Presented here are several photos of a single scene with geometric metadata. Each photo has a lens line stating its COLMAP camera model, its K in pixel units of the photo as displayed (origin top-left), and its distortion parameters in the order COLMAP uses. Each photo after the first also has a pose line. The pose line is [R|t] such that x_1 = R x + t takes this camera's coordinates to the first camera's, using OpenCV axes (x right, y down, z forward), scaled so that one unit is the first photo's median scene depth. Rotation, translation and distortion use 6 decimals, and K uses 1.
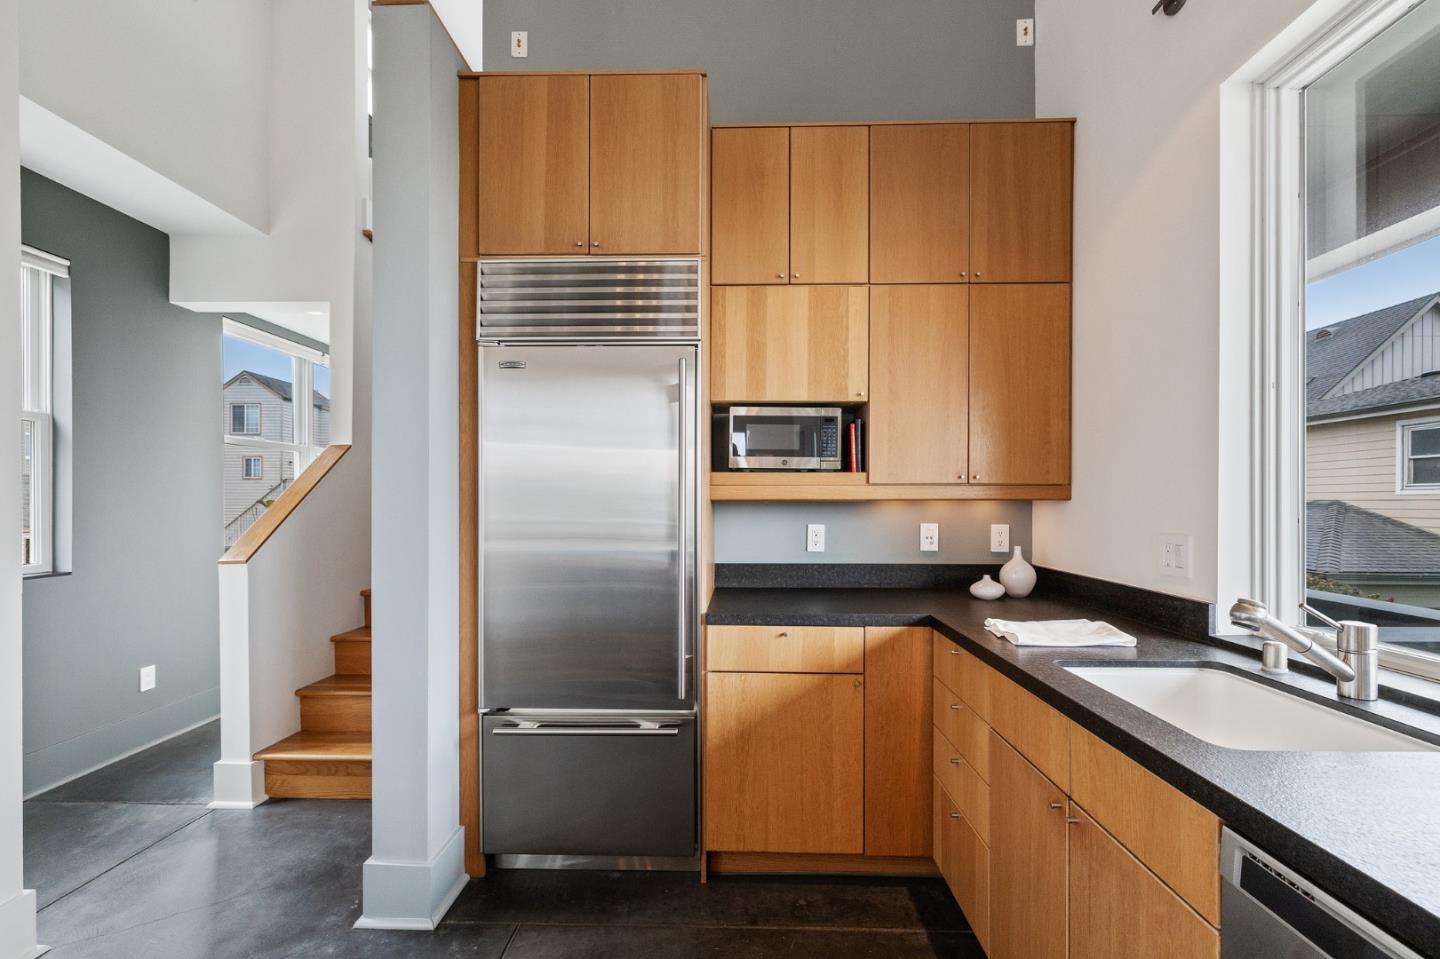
lens RADIAL K [[620.0, 0, 717.3], [0, 620.0, 505.2], [0, 0, 1]] dist [-0.013283, -0.000495]
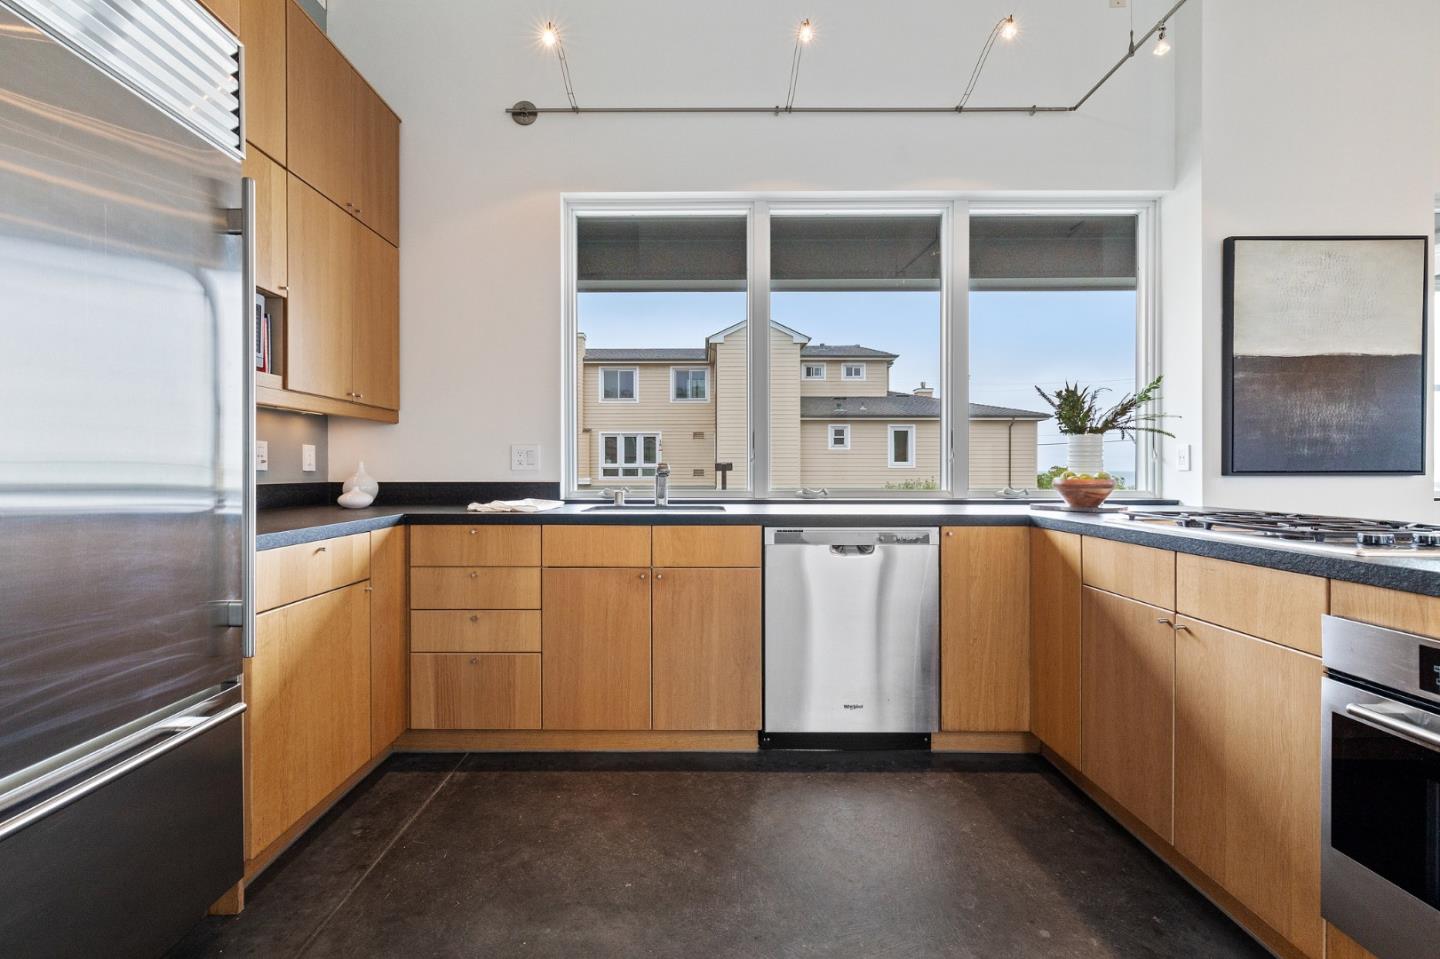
lens RADIAL K [[602.2, 0, 717.0], [0, 602.2, 465.0], [0, 0, 1]] dist [-0.010381, -0.000555]
pose [[-0.032639, 0.003520, 0.999461, -0.635009], [0.007458, 0.999967, -0.003278, 0.082115], [-0.999439, 0.007347, -0.032664, 0.399228]]
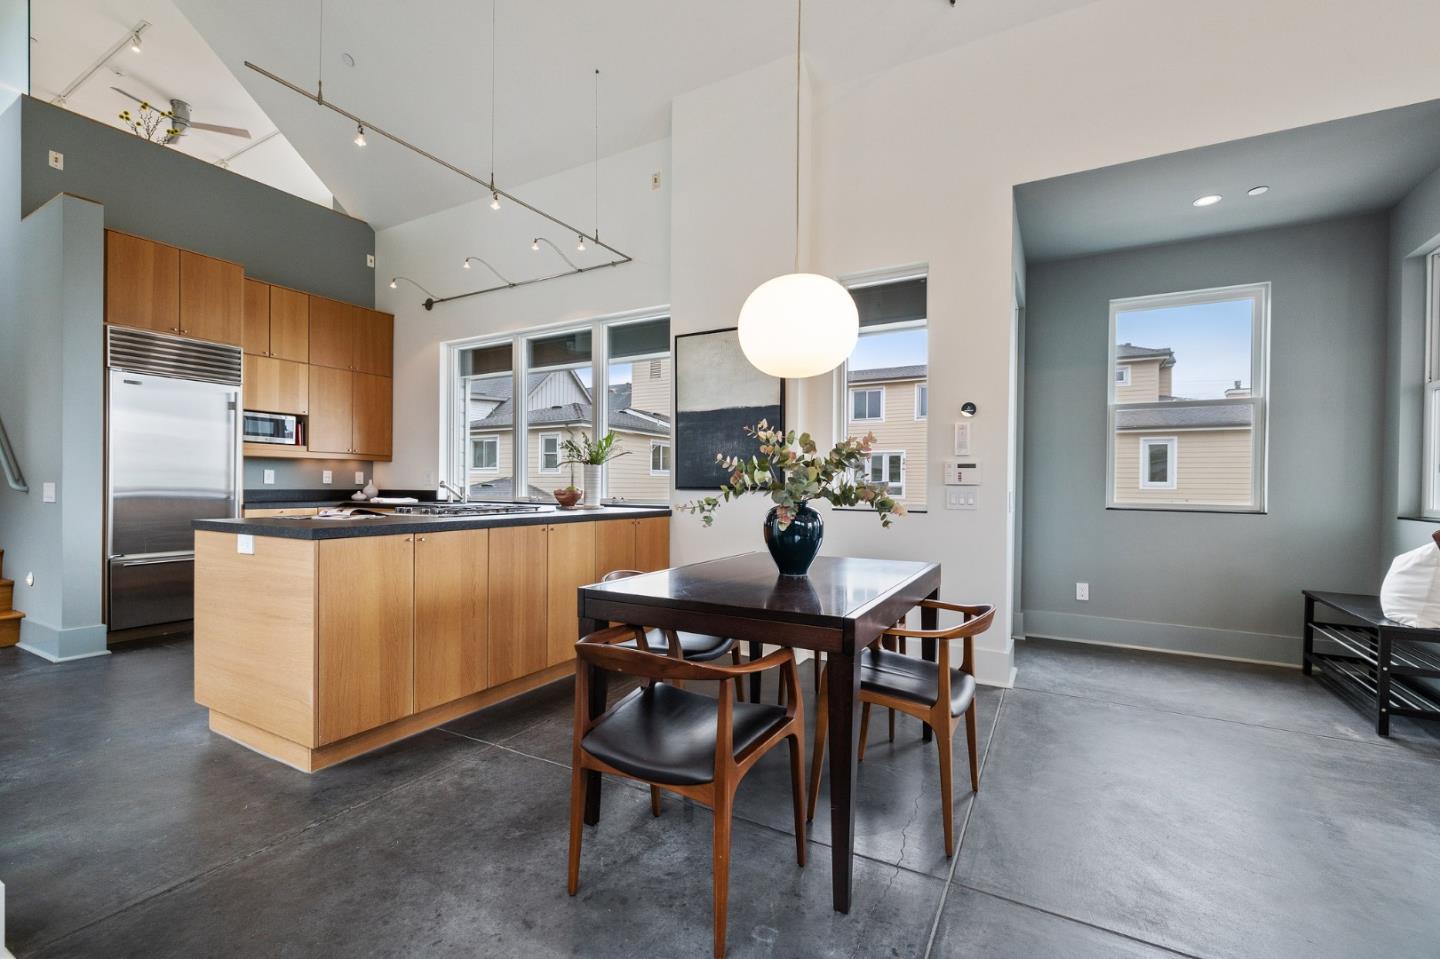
lens RADIAL K [[602.2, 0, 720.8], [0, 602.2, 493.4], [0, 0, 1]] dist [-0.010381, -0.000555]
pose [[0.456964, -0.010130, 0.889428, -1.018604], [0.000158, 0.999936, 0.011308, 0.095891], [-0.889485, -0.005026, 0.456936, -1.354480]]
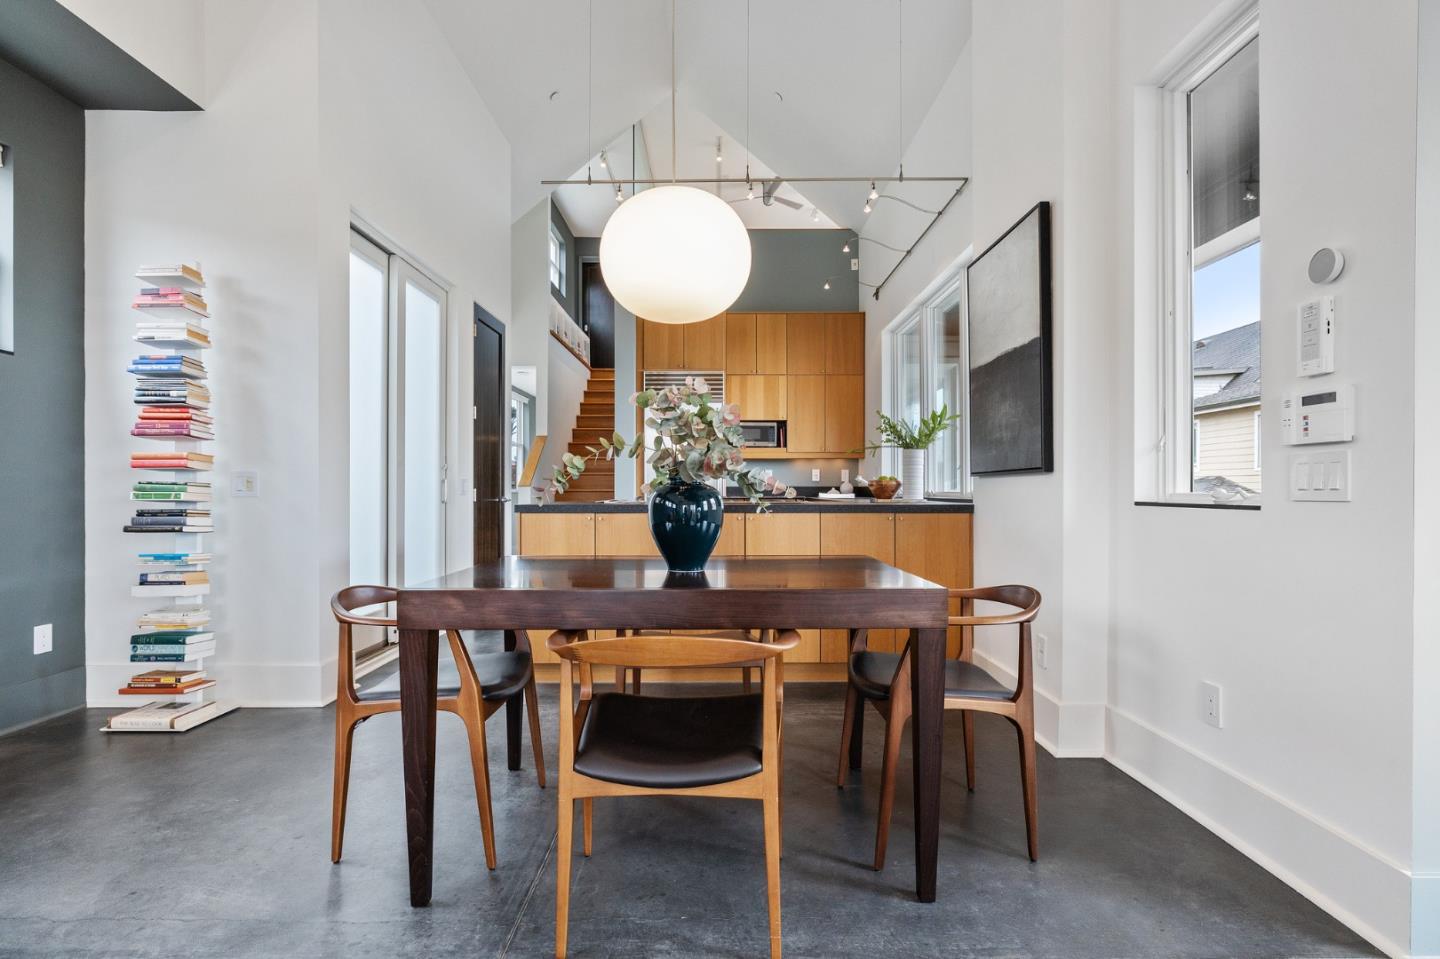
lens RADIAL K [[700.5, 0, 725.7], [0, 700.5, 490.3], [0, 0, 1]] dist [-0.004711, -0.000488]
pose [[0.999136, -0.003277, 0.041433, -0.130906], [0.003535, 0.999975, -0.006154, 0.139095], [-0.041412, 0.006295, 0.999122, -1.879122]]
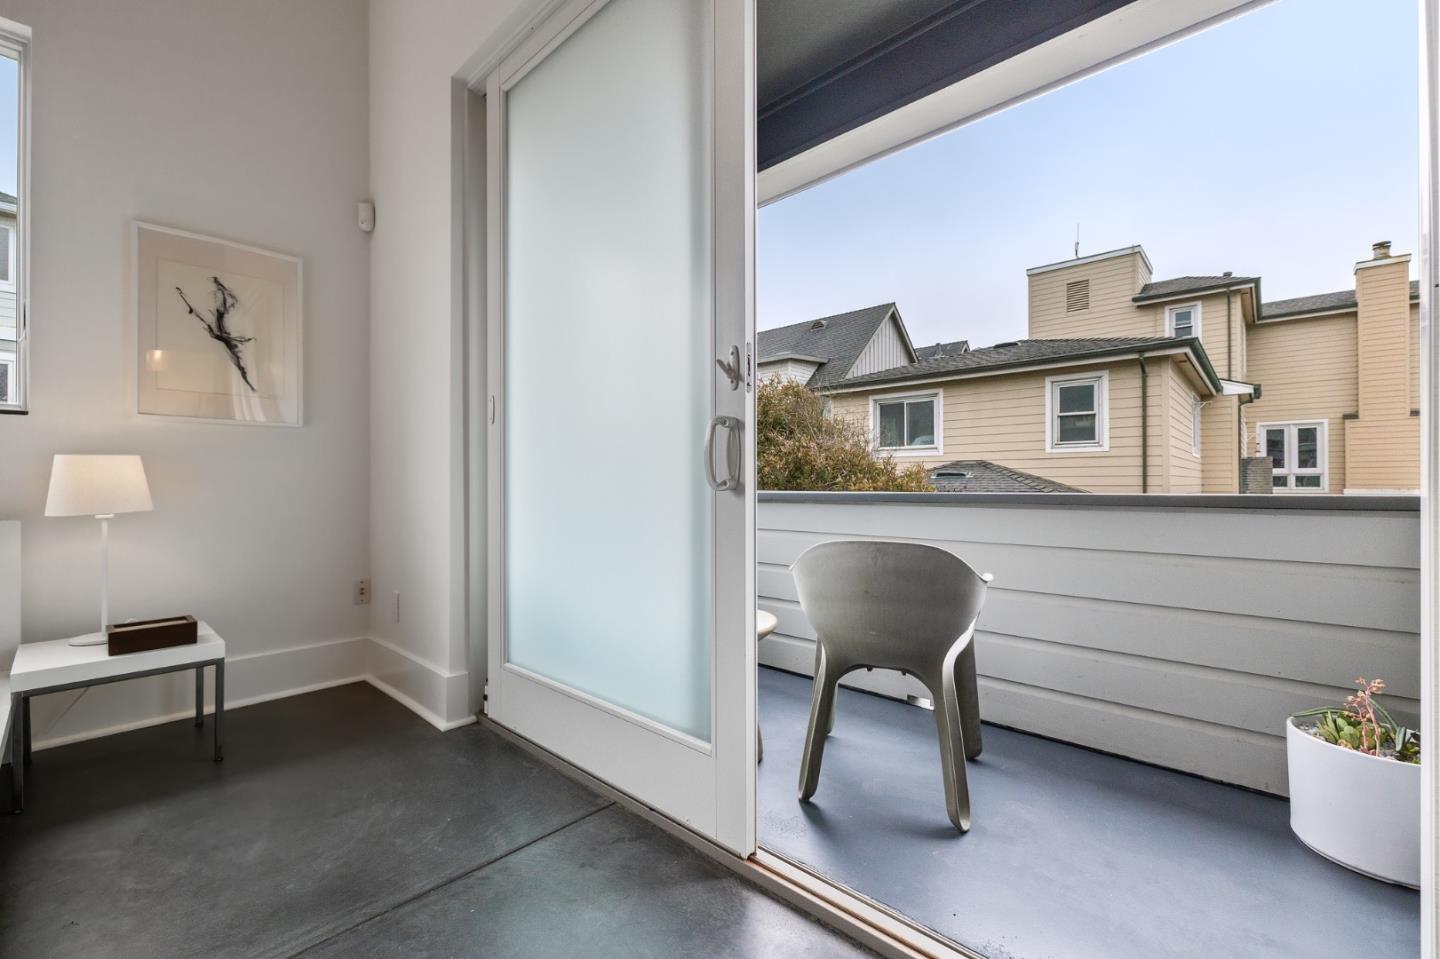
lens RADIAL K [[602.2, 0, 730.0], [0, 602.2, 477.2], [0, 0, 1]] dist [-0.010381, -0.000555]
pose [[0.658283, -0.001632, 0.752769, 0.305506], [0.011810, 0.999897, -0.008160, 0.113974], [-0.752678, 0.014262, 0.658235, 3.681744]]
